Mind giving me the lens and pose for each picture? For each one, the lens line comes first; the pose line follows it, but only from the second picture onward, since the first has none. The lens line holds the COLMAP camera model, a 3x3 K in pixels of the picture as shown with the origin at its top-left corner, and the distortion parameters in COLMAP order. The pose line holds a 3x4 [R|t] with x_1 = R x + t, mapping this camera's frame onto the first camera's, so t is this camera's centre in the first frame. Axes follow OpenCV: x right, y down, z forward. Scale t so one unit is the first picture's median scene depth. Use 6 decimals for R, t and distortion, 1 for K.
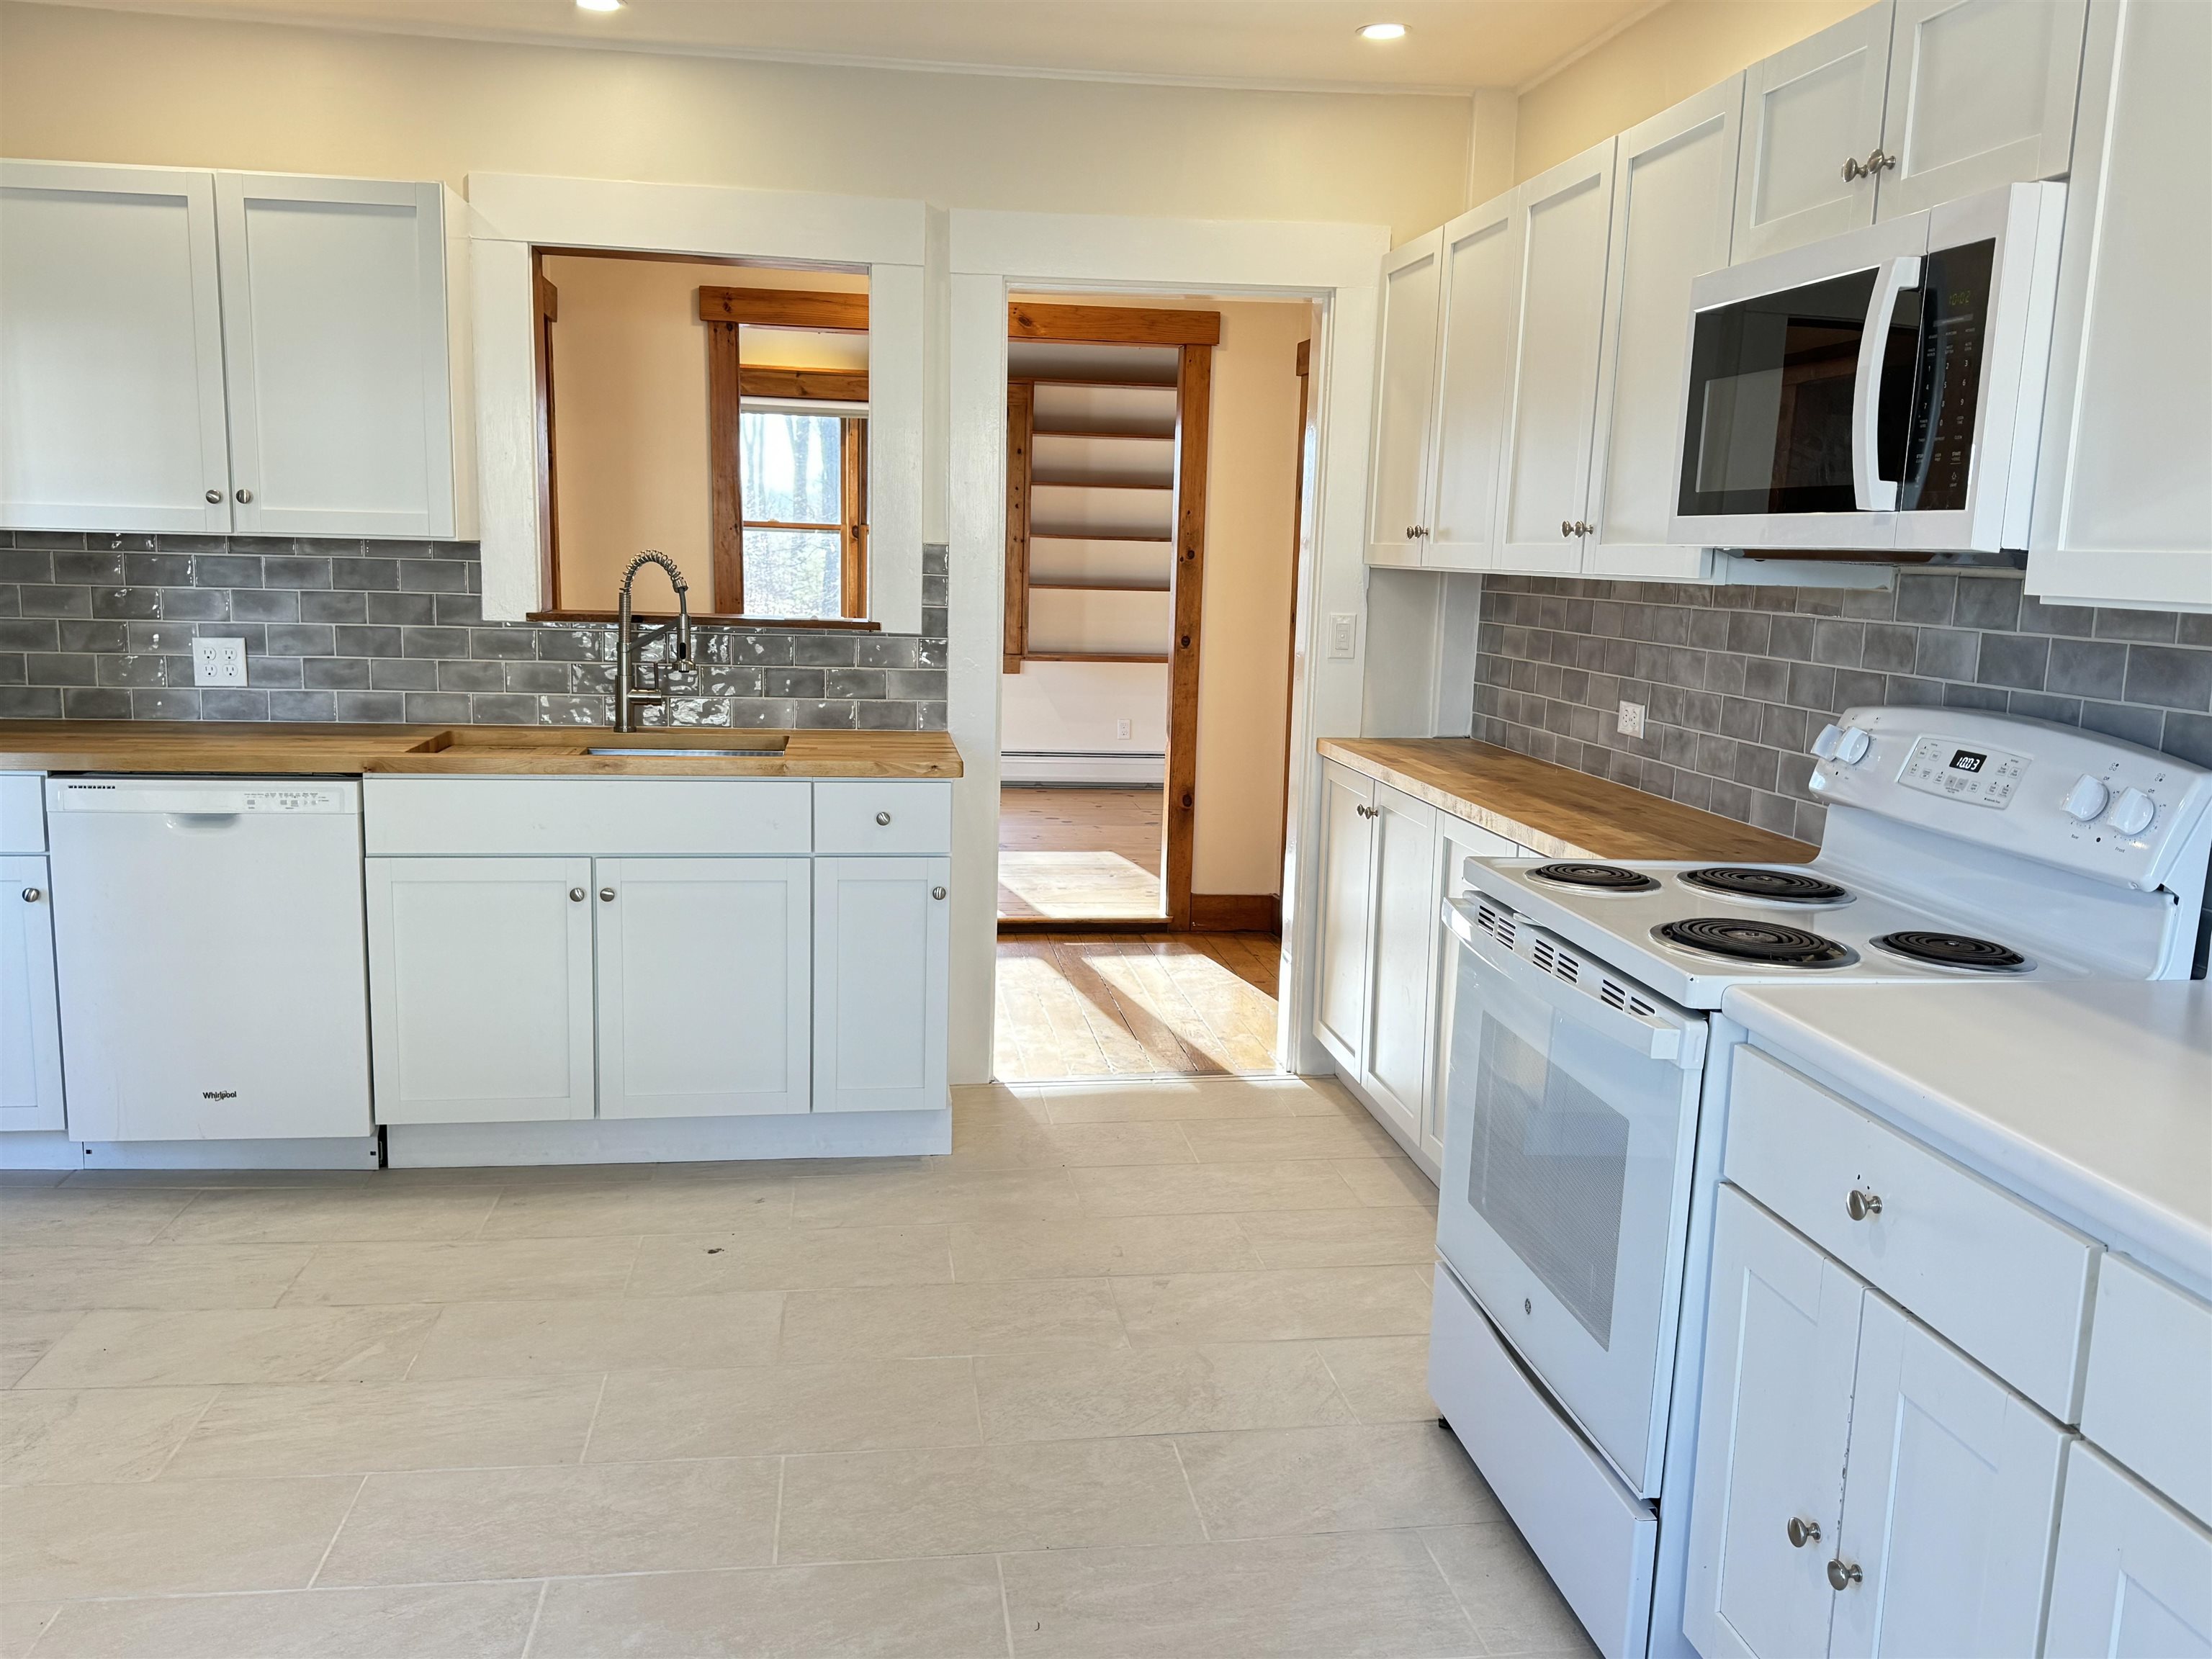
lens RADIAL K [[1793.2, 0, 1106.0], [0, 1793.2, 829.5], [0, 0, 1]] dist [0.002714, 0.001943]
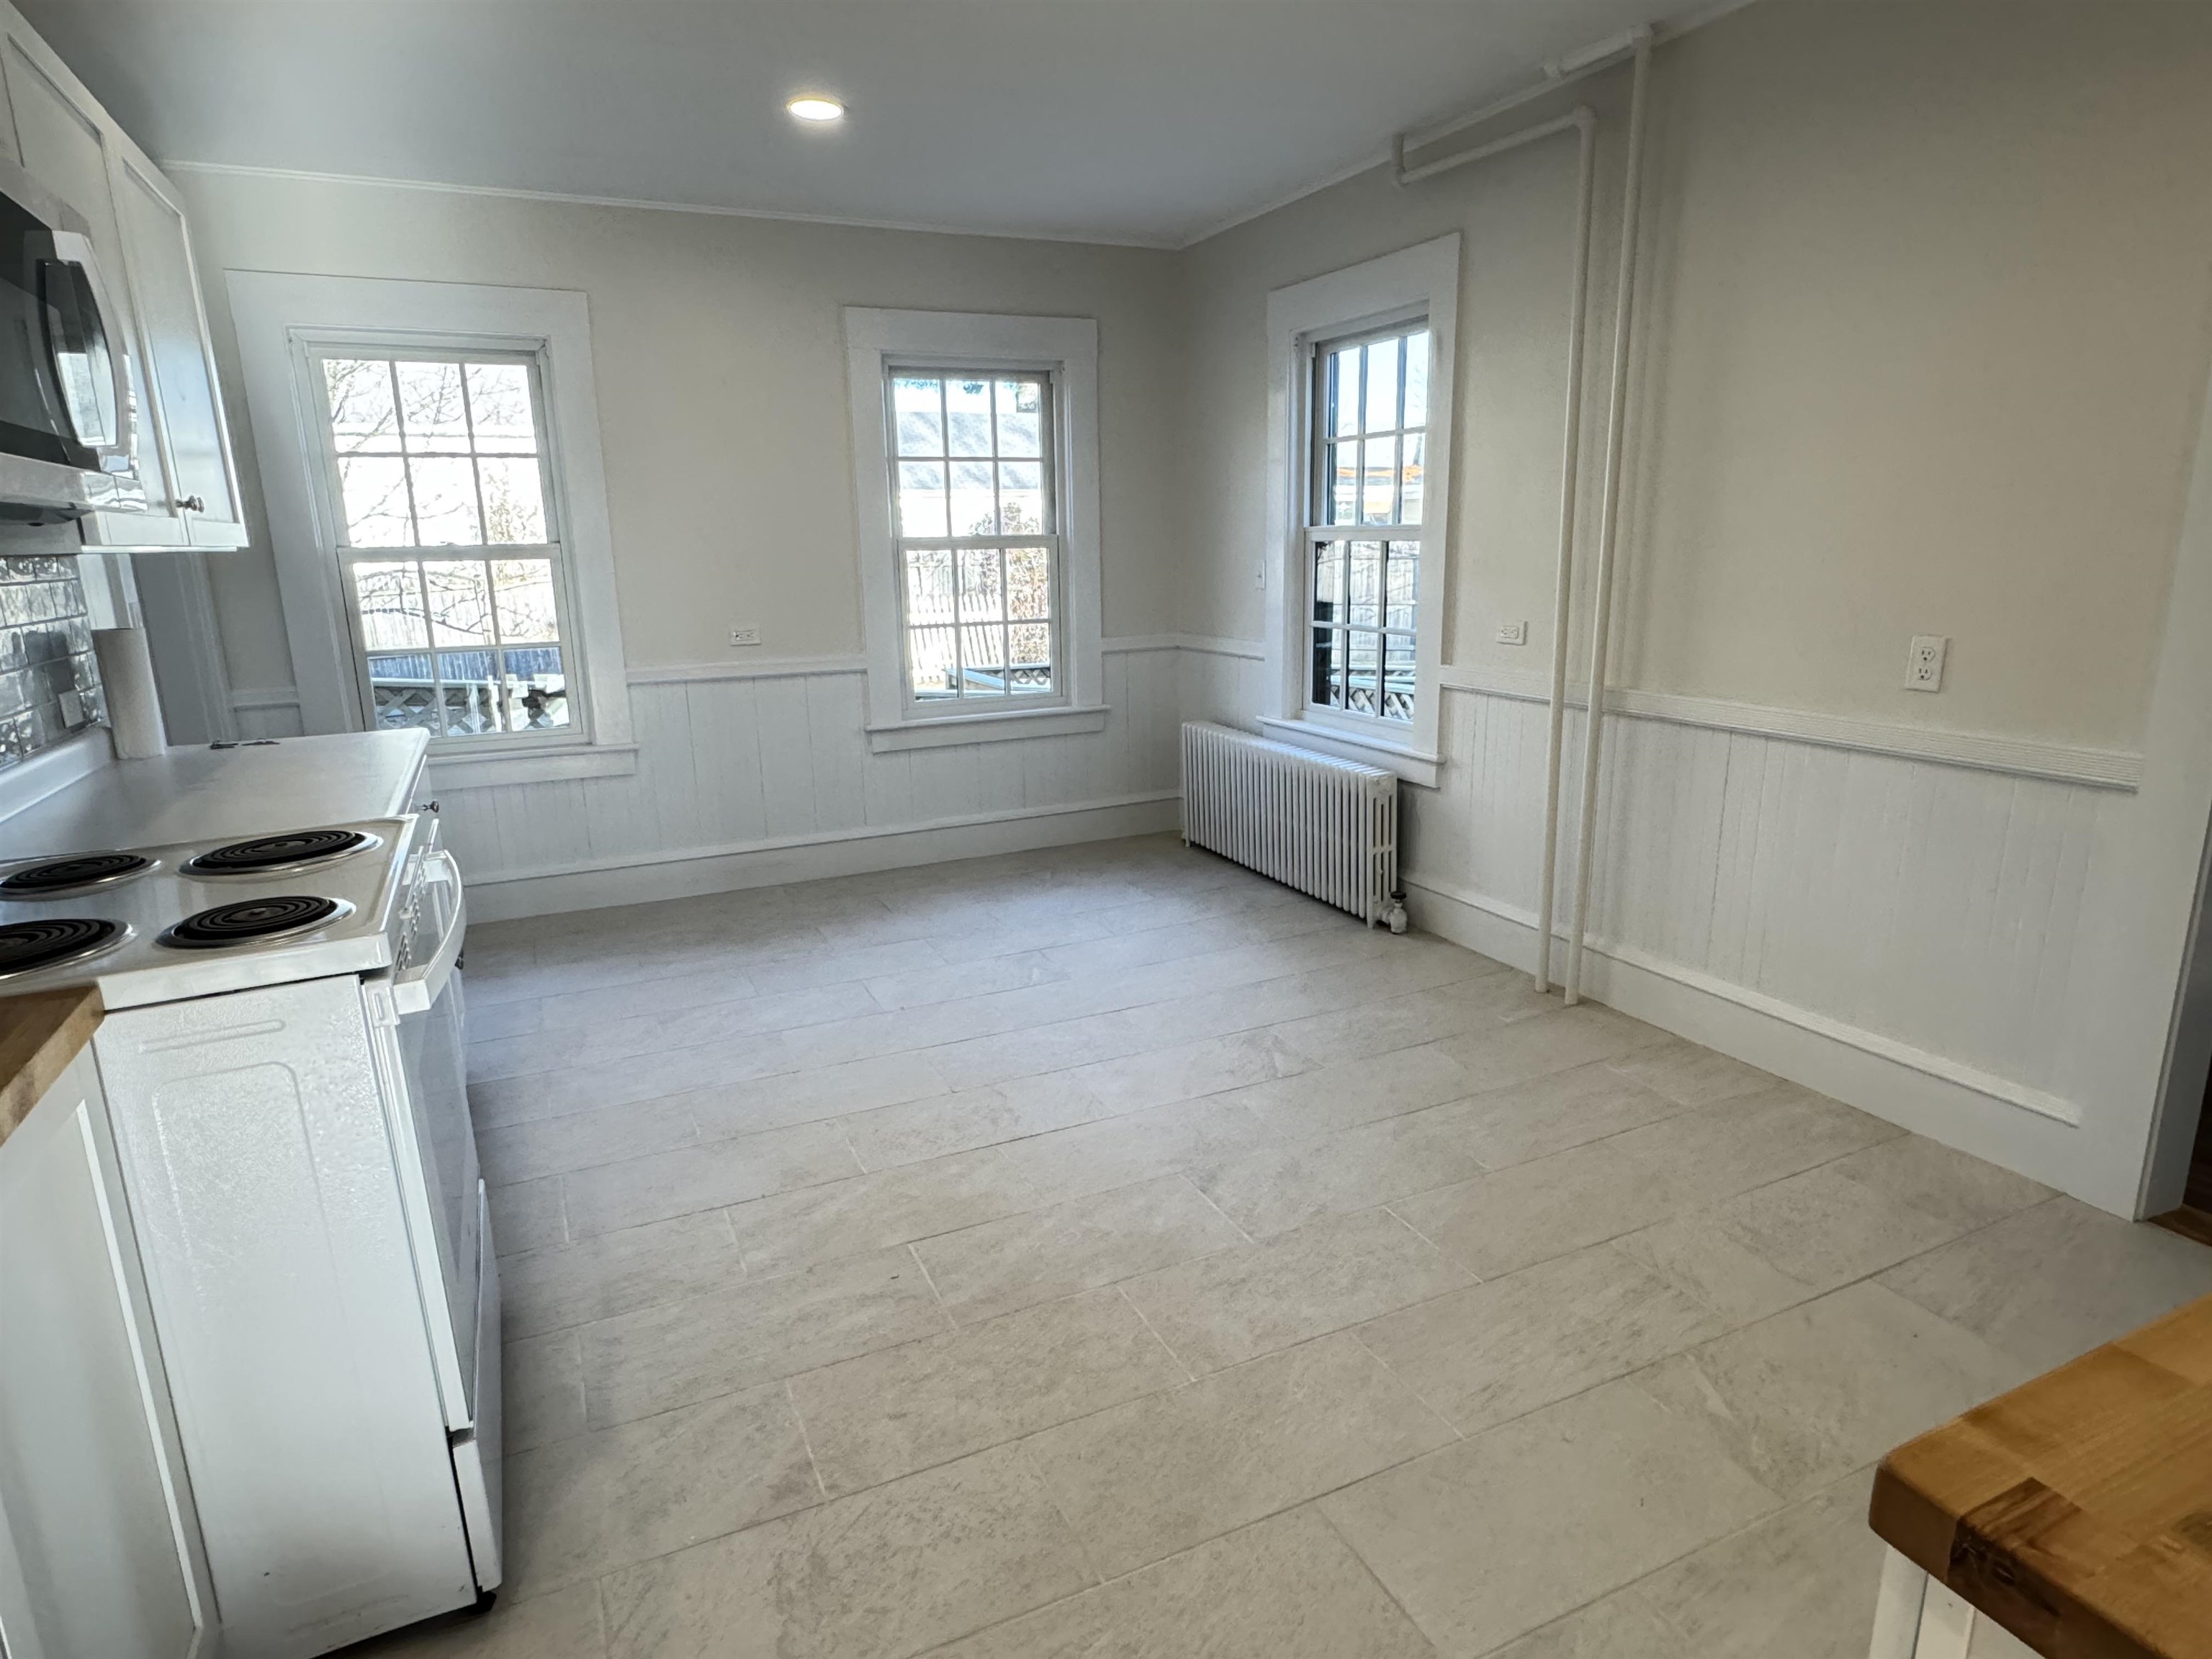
lens RADIAL K [[1230.9, 0, 1106.0], [0, 1230.9, 829.5], [0, 0, 1]] dist [-0.000365, 0.000177]
pose [[-0.953834, 0.058536, -0.294574, 0.063949], [-0.054033, 0.931373, 0.360035, -0.206962], [0.295433, 0.359331, -0.885212, 1.433950]]
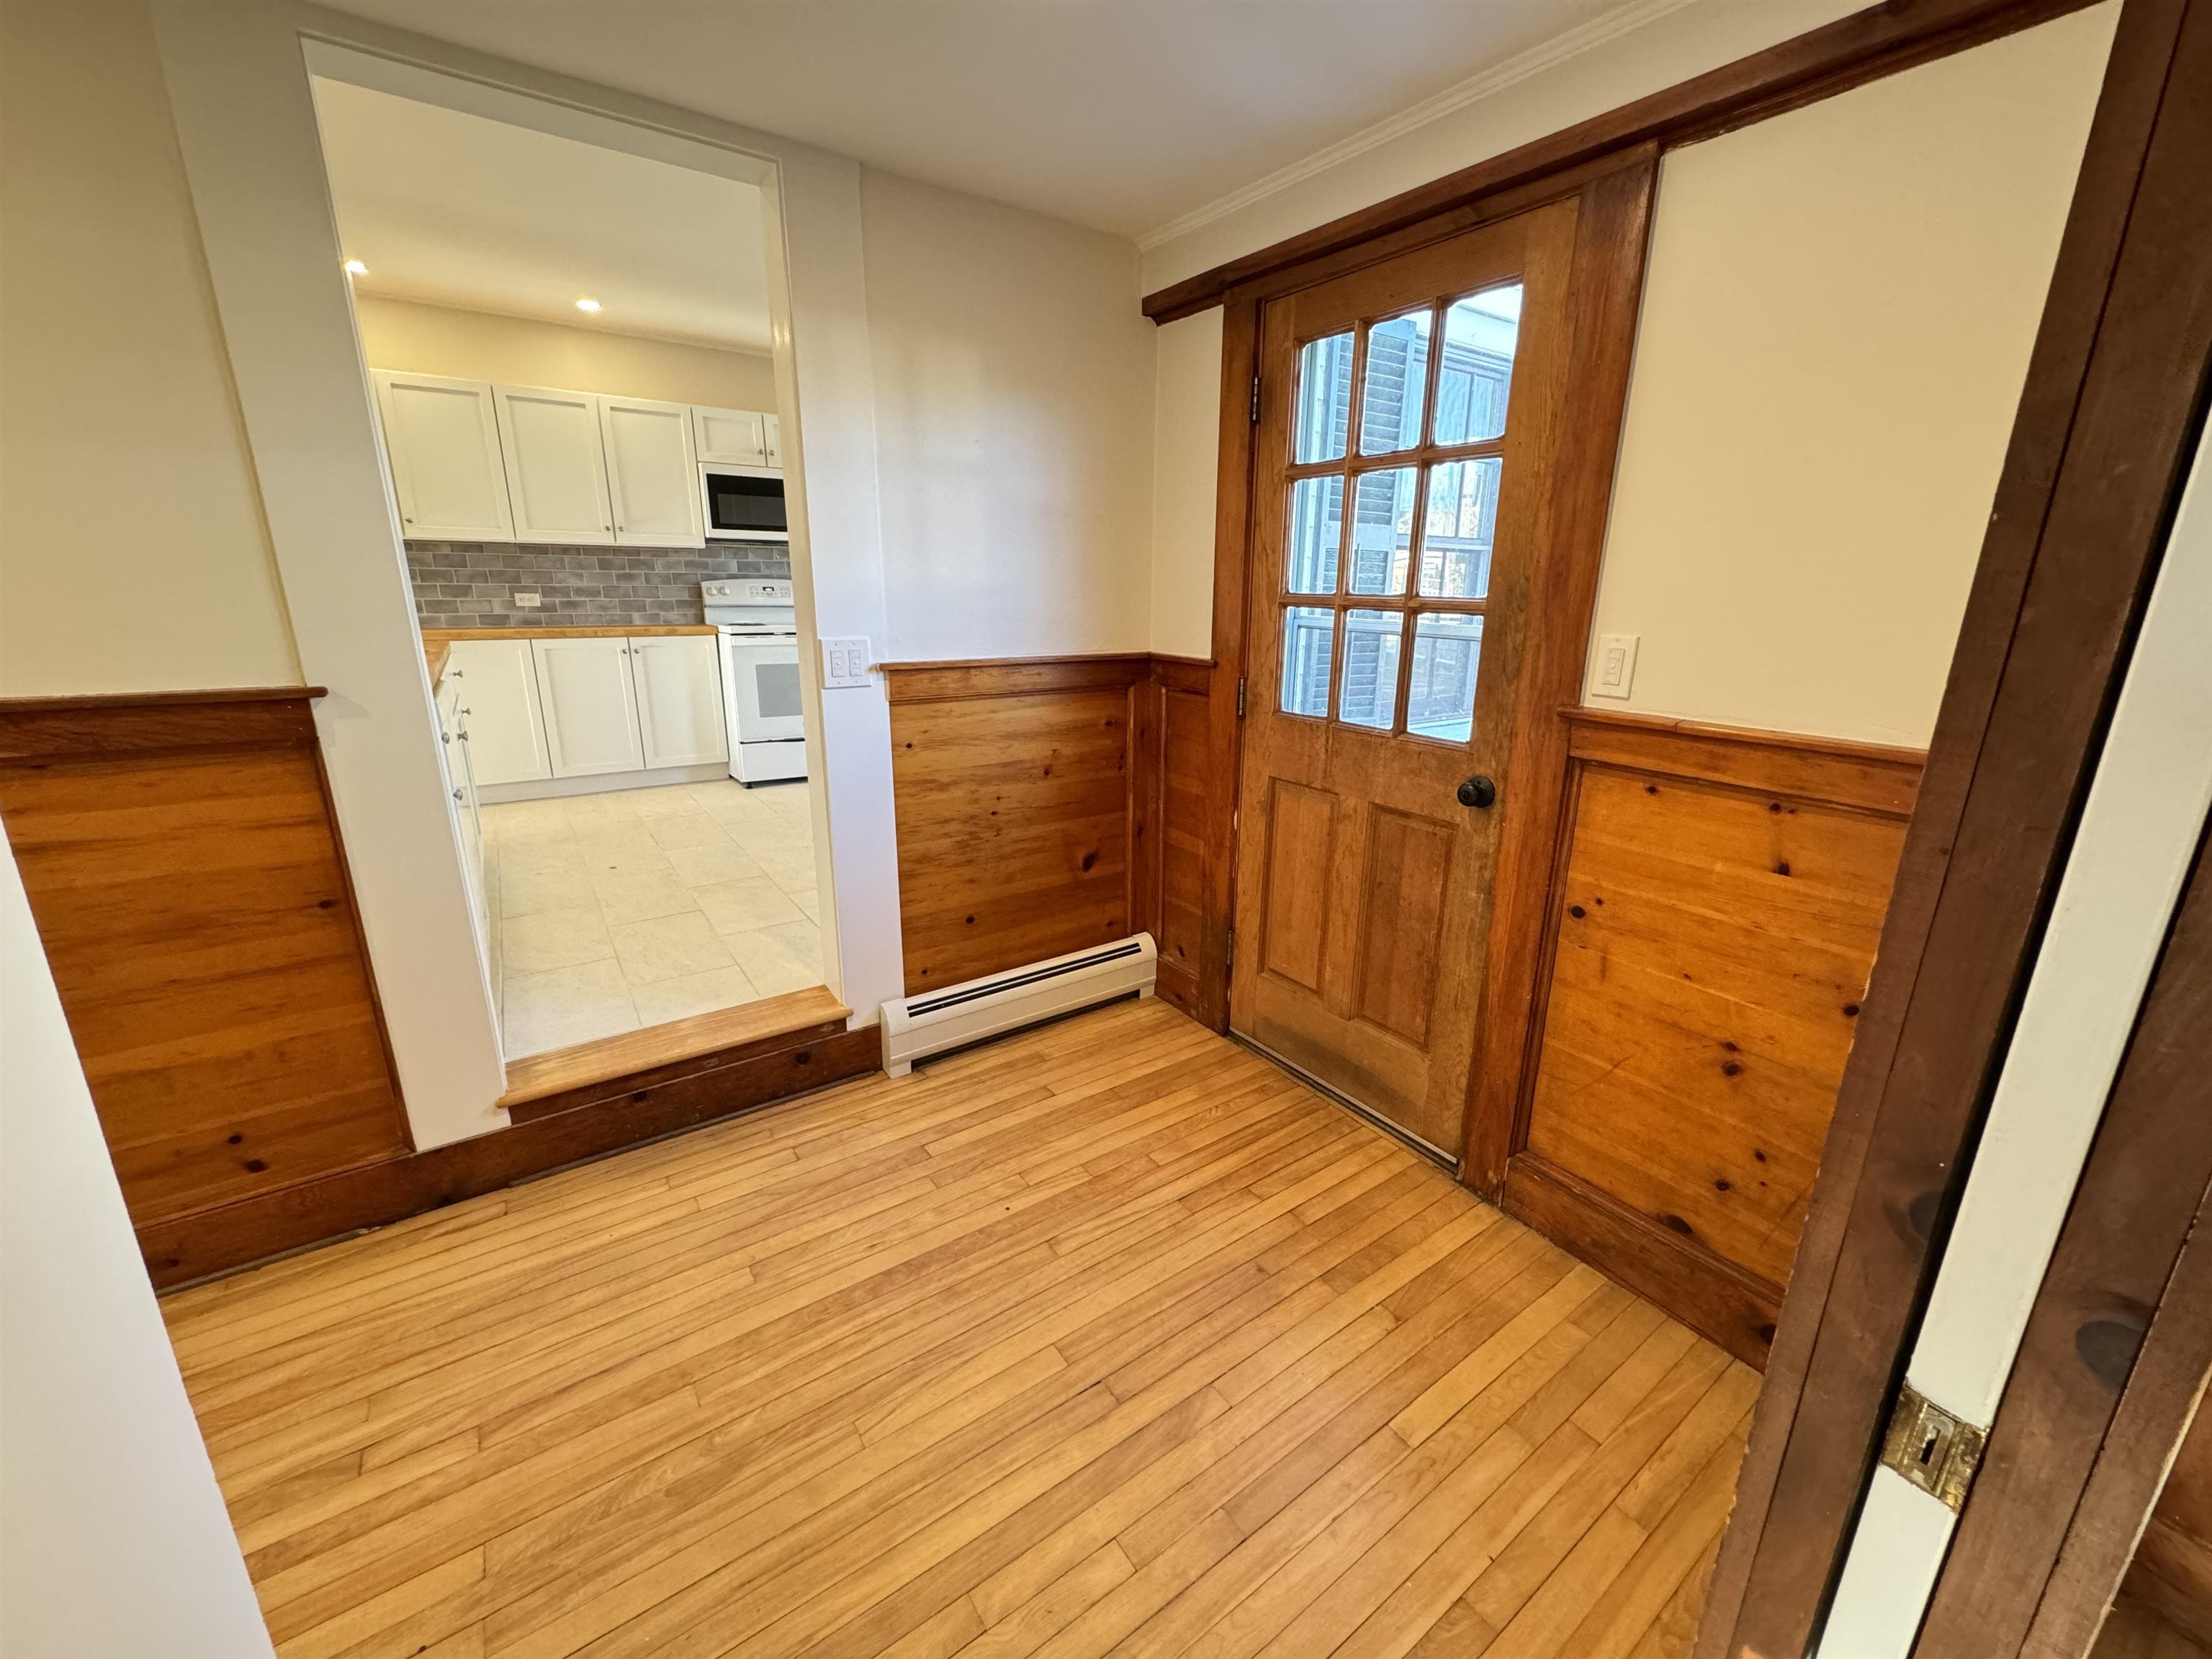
lens RADIAL K [[888.4, 0, 1106.0], [0, 888.4, 829.5], [0, 0, 1]] dist [0.000834, 0.000060]
pose [[-0.458573, -0.269292, 0.846872, -1.694184], [0.116505, 0.926537, 0.357710, -0.150480], [-0.880987, 0.262700, -0.393511, 1.077122]]
